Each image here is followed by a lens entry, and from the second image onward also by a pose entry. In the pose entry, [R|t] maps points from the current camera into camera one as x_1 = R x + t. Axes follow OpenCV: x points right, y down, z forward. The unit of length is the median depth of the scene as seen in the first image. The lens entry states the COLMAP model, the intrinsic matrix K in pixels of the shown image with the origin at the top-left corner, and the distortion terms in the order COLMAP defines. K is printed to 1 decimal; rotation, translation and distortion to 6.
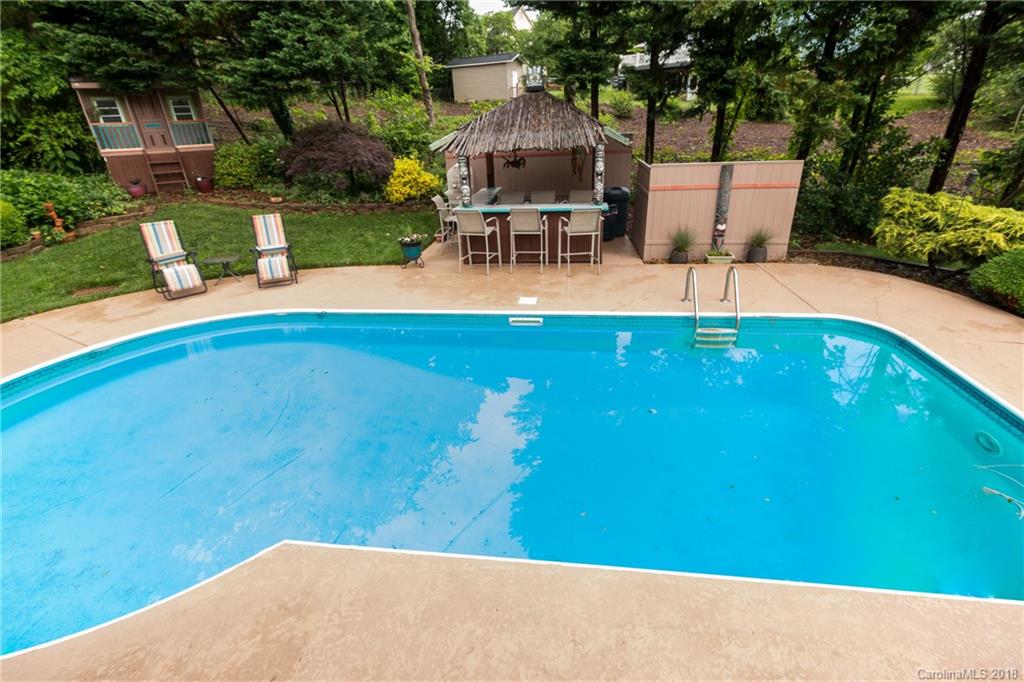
lens RADIAL K [[468.1, 0, 515.6], [0, 468.1, 325.1], [0, 0, 1]] dist [0.001616, 0.000065]
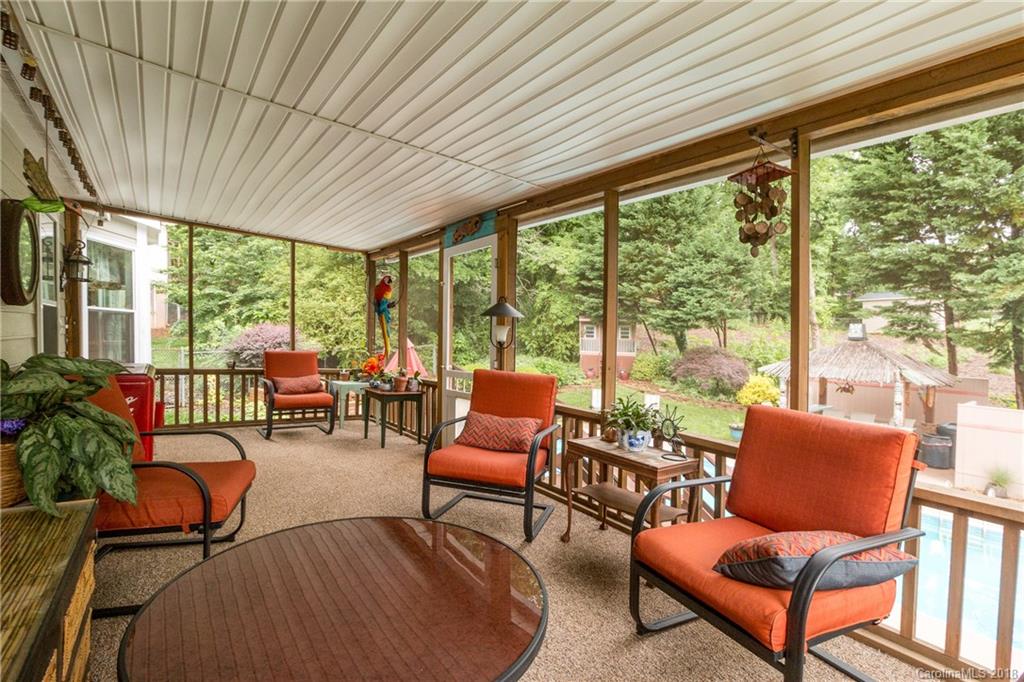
lens RADIAL K [[477.0, 0, 502.4], [0, 477.0, 321.8], [0, 0, 1]] dist [0.000054, -0.000167]
pose [[0.682116, 0.038660, -0.730221, 0.291132], [-0.343077, 0.898793, -0.272891, 0.151234], [0.645768, 0.436666, 0.626344, -0.457593]]
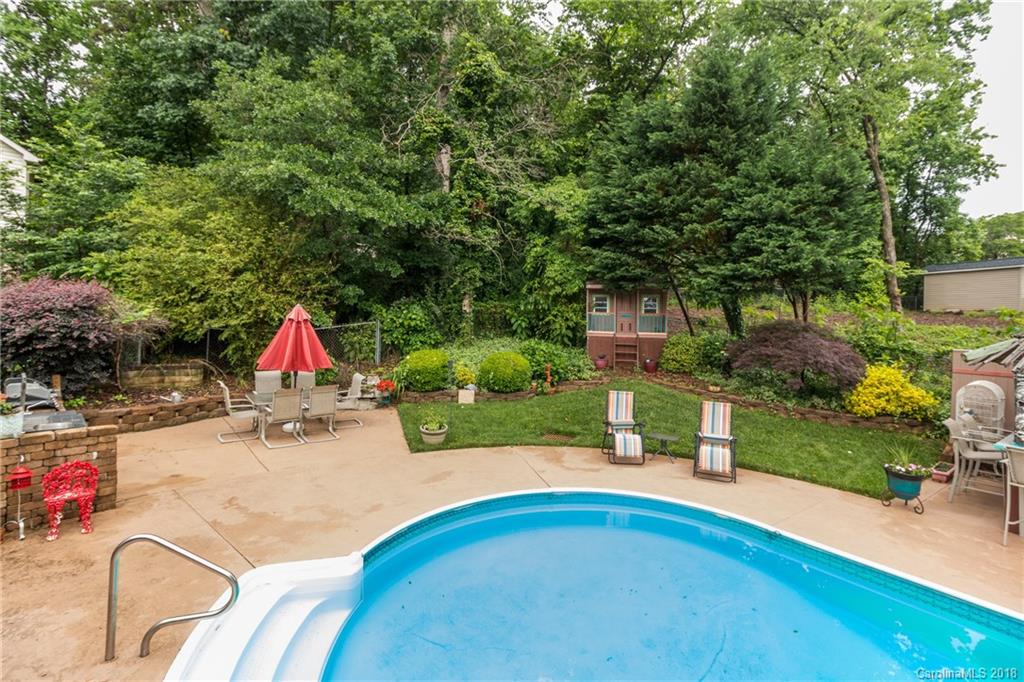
lens RADIAL K [[468.1, 0, 515.6], [0, 468.1, 325.1], [0, 0, 1]] dist [0.001616, 0.000065]
pose [[0.693479, 0.060482, -0.717934, -0.110570], [-0.339143, 0.906572, -0.251216, 0.002083], [0.635665, 0.417695, 0.649201, 0.035815]]
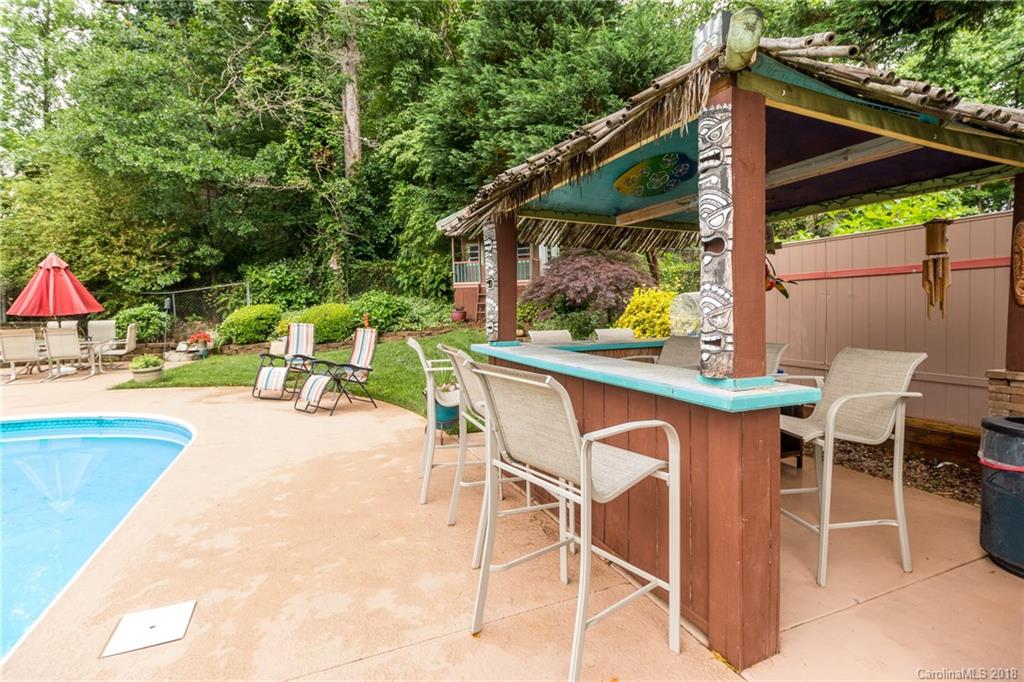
lens RADIAL K [[473.3, 0, 515.4], [0, 473.3, 319.4], [0, 0, 1]] dist [0.001913, 0.000212]
pose [[0.518764, 0.048002, -0.853569, 0.246137], [-0.354237, 0.920750, -0.163511, -0.167174], [0.778074, 0.387190, 0.494656, 0.635692]]
